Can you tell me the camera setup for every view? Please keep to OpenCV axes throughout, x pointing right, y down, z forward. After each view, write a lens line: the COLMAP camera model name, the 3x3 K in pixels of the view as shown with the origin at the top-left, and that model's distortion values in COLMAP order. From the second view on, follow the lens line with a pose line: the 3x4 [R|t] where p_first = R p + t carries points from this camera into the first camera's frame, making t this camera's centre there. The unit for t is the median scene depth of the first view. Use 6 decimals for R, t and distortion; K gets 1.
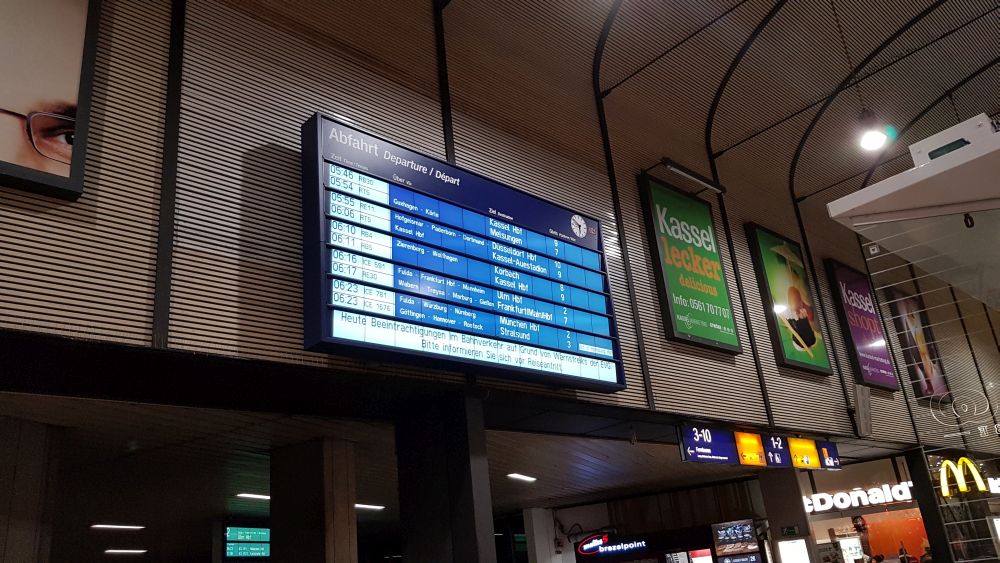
lens RADIAL K [[774.6, 0, 519.1], [0, 774.6, 297.7], [0, 0, 1]] dist [0.073561, -0.114165]
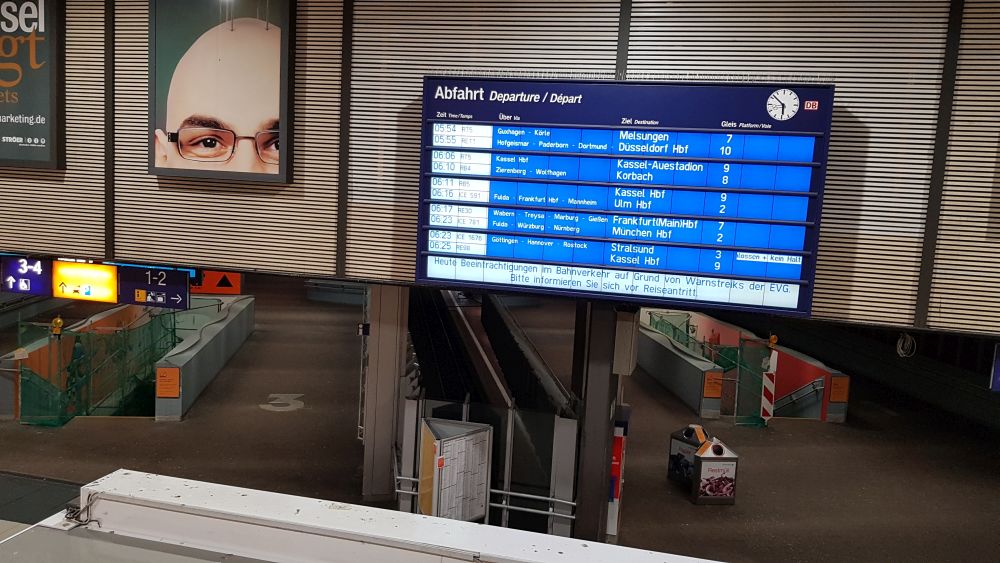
lens RADIAL K [[774.6, 0, 495.0], [0, 774.6, 287.2], [0, 0, 1]] dist [0.073561, -0.114165]
pose [[0.528016, 0.242762, -0.813797, 0.720701], [0.191095, 0.899732, 0.392385, -0.345206], [0.827455, -0.362698, 0.428682, 0.425451]]
